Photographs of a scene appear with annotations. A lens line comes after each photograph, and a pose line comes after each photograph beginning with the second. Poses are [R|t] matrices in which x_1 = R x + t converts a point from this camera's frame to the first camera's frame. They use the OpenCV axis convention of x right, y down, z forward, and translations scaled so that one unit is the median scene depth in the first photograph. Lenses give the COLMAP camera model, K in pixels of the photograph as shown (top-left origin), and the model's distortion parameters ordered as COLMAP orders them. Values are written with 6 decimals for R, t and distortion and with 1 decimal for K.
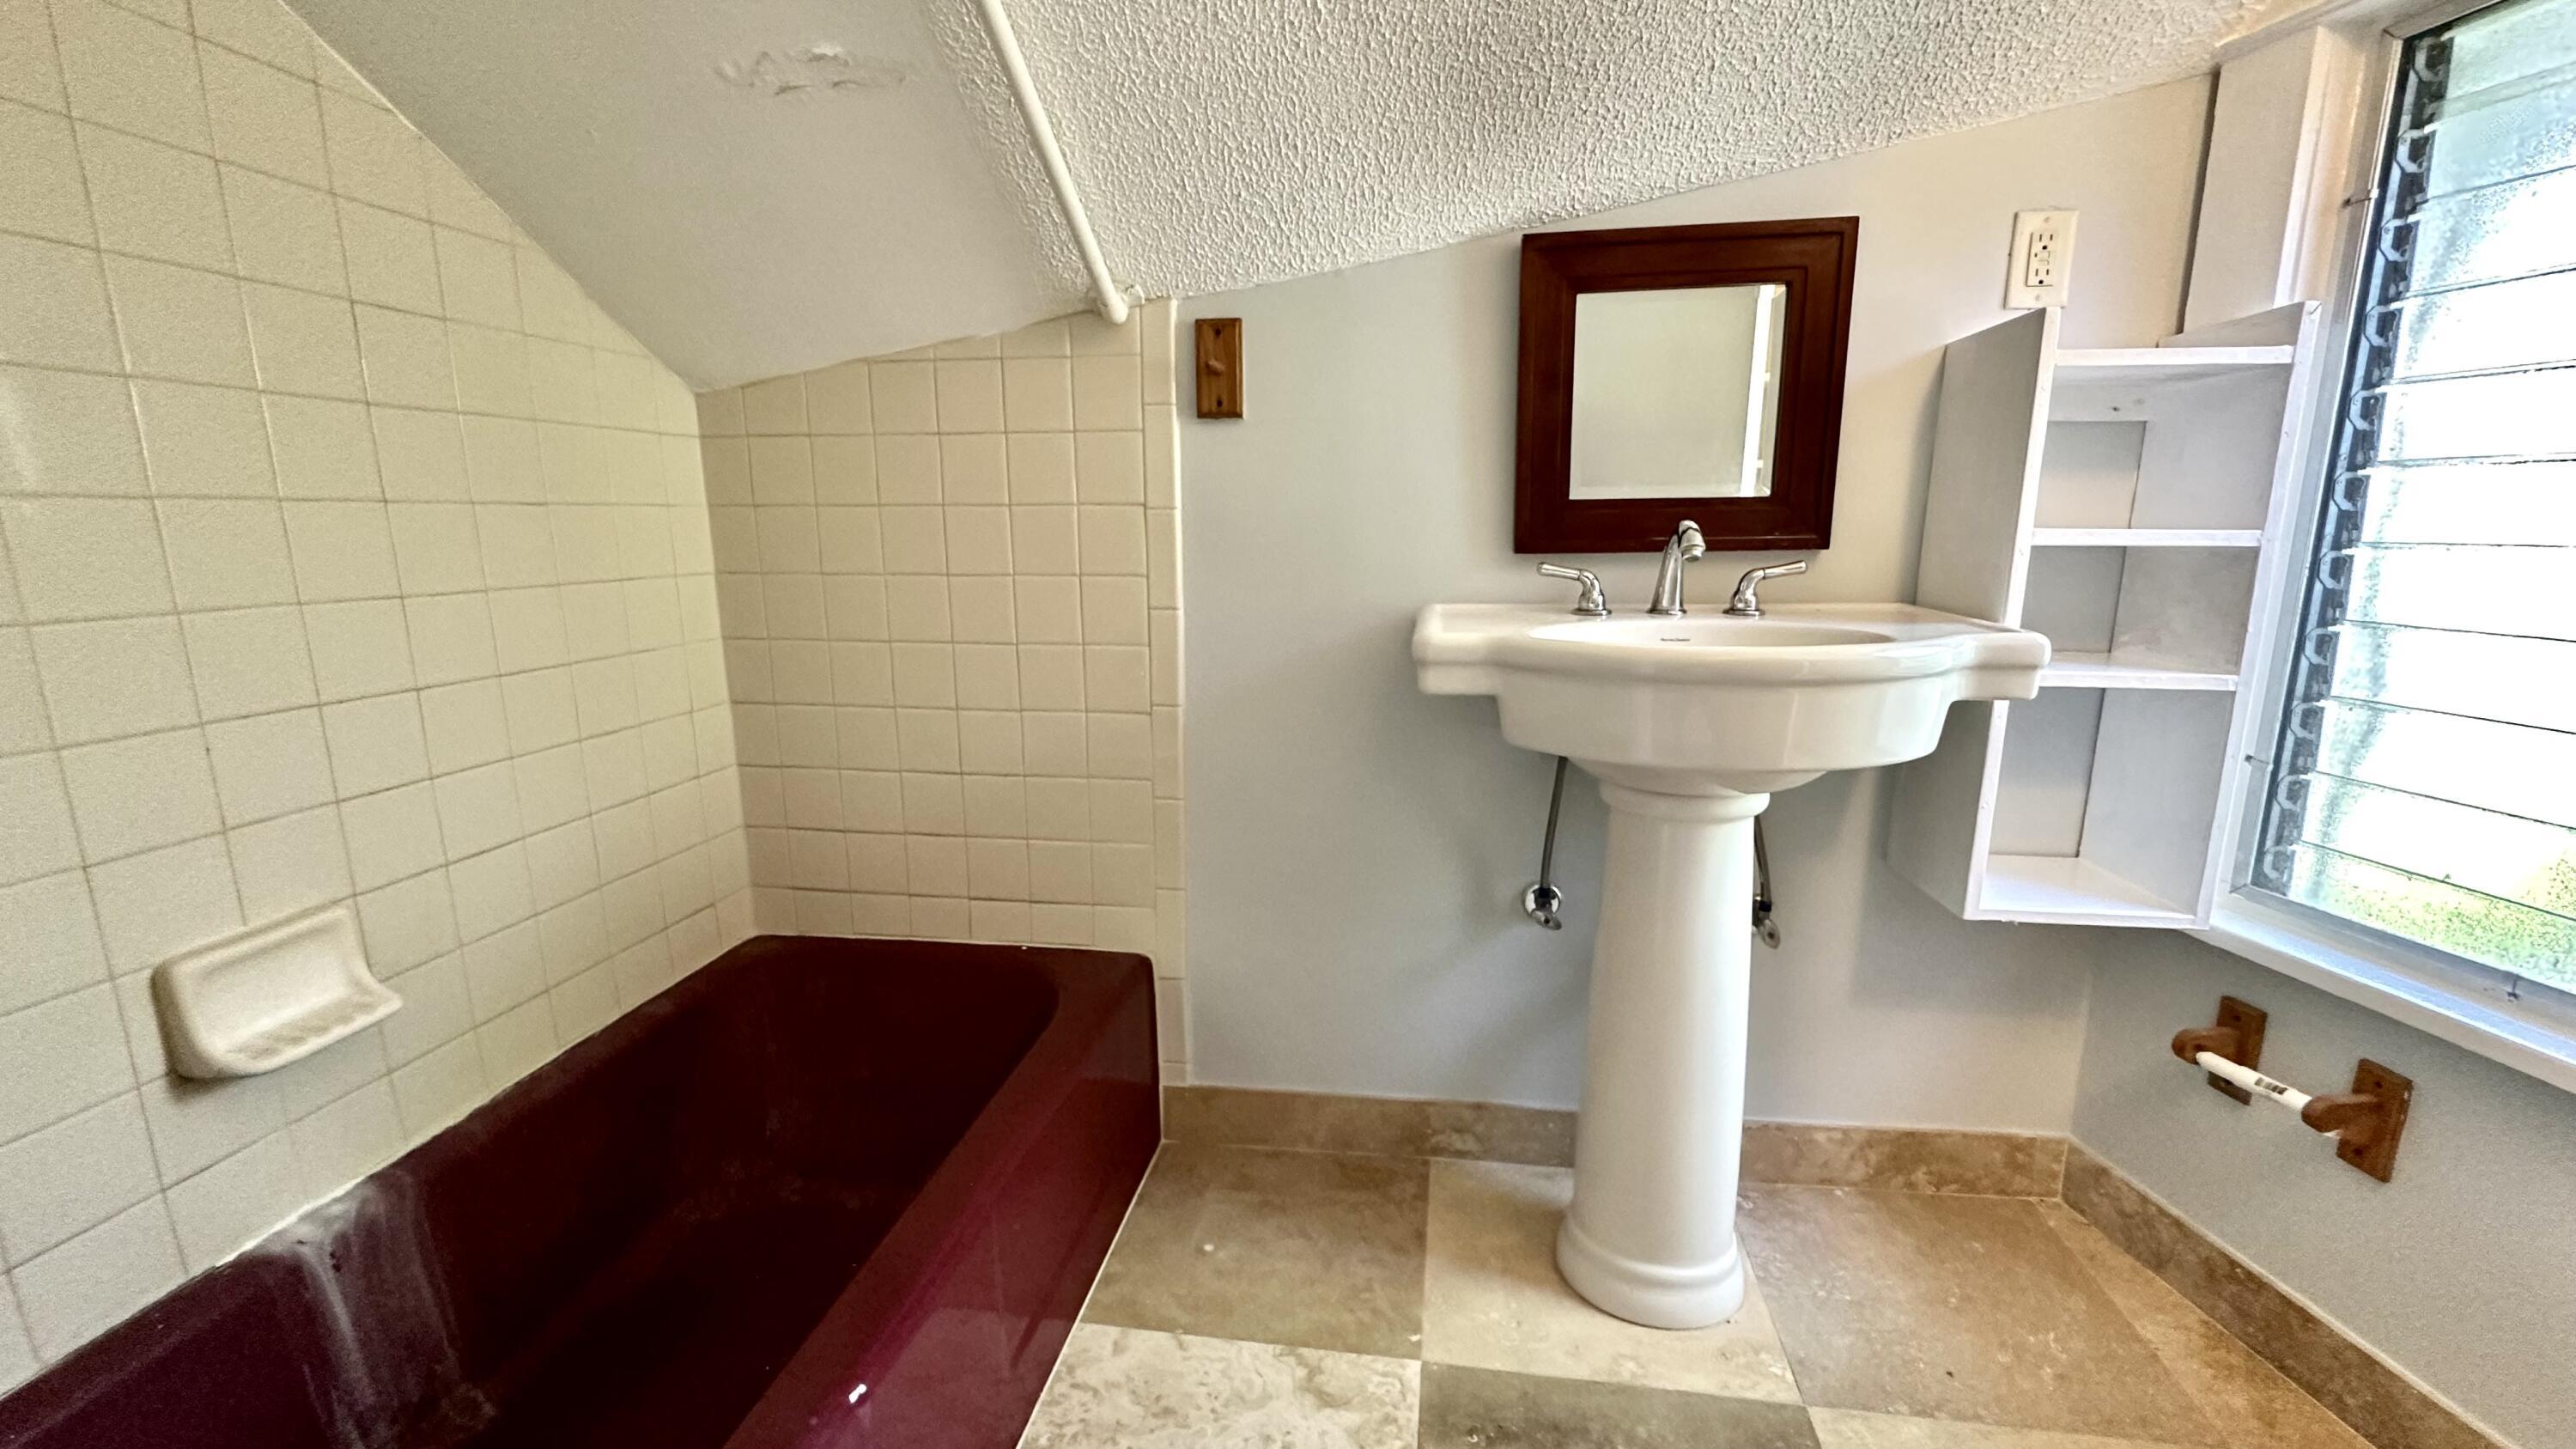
lens RADIAL K [[1030.1, 0, 1280.2], [0, 1030.1, 720.6], [0, 0, 1]] dist [-0.001366, -0.000166]
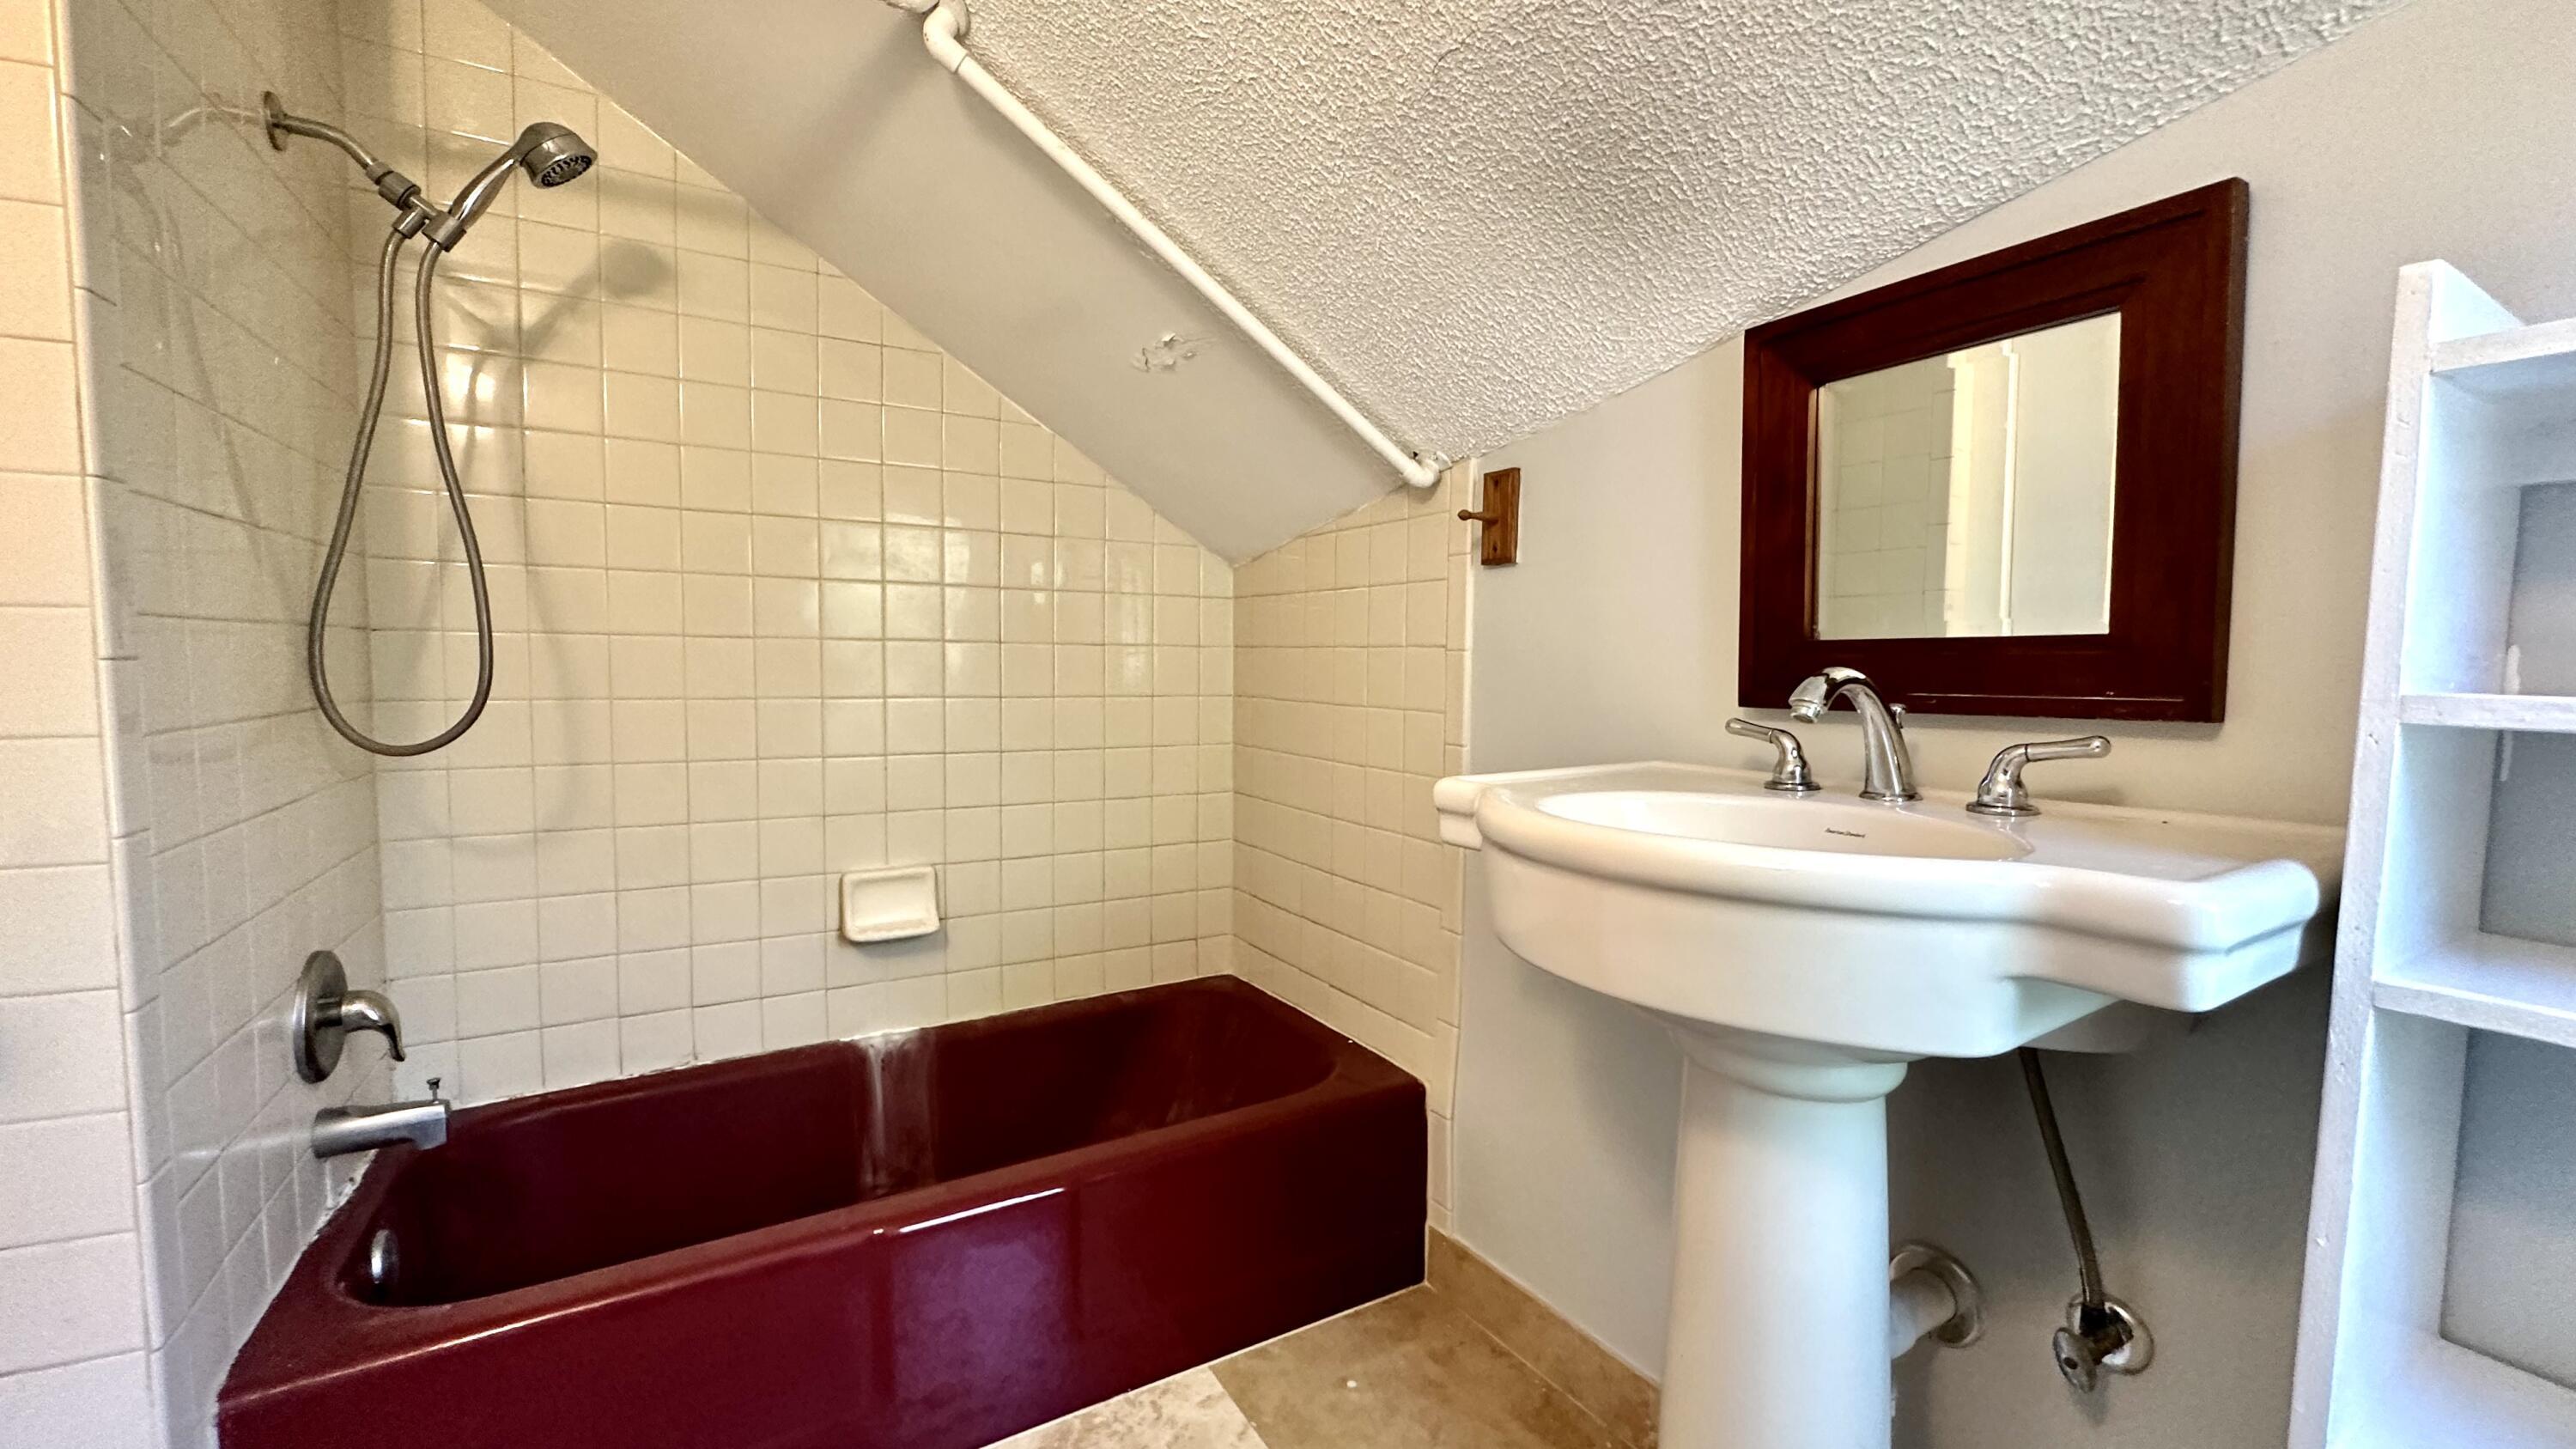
lens RADIAL K [[1025.3, 0, 1292.6], [0, 1025.3, 723.4], [0, 0, 1]] dist [-0.001374, -0.000145]
pose [[0.637865, 0.059681, -0.767832, 0.663258], [-0.164748, 0.984488, -0.060341, -0.046649], [0.752321, 0.164988, 0.637803, 0.246228]]
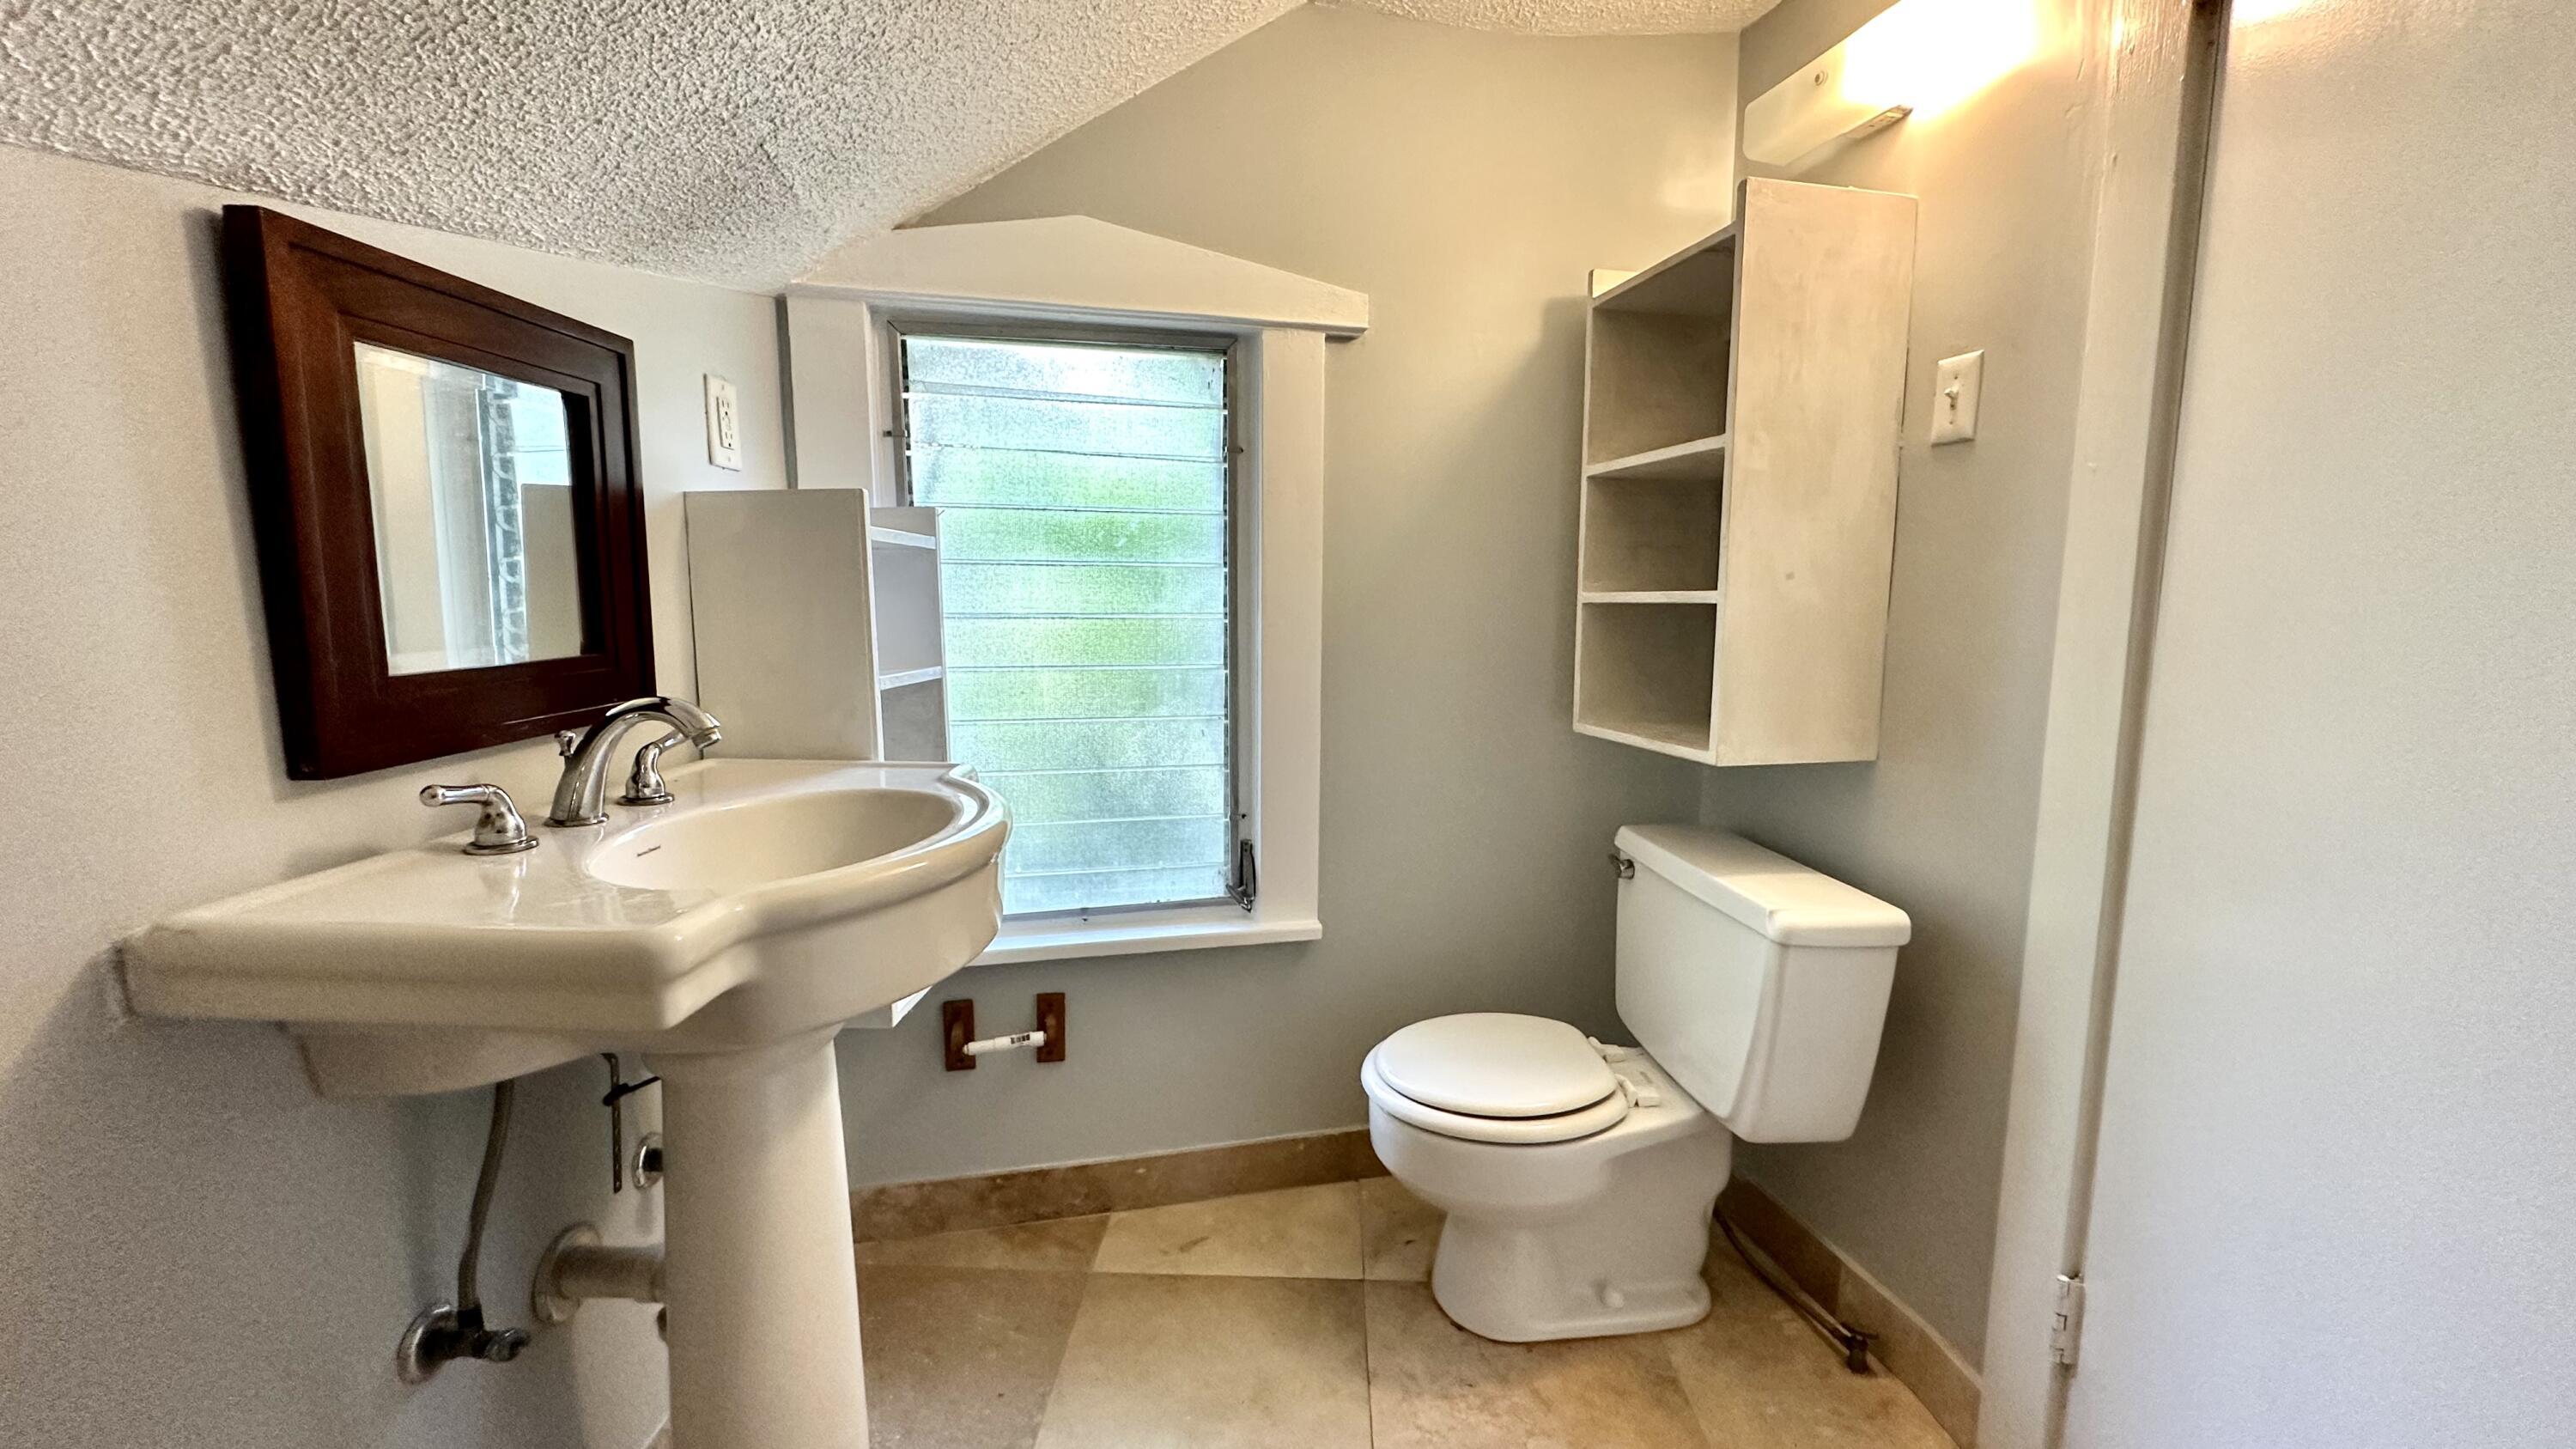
lens RADIAL K [[1030.1, 0, 1280.2], [0, 1030.1, 720.6], [0, 0, 1]] dist [-0.001366, -0.000166]
pose [[-0.130293, -0.116578, 0.984598, -0.397982], [0.194406, 0.970783, 0.140668, -0.182705], [-0.972229, 0.209740, -0.103823, 0.597312]]
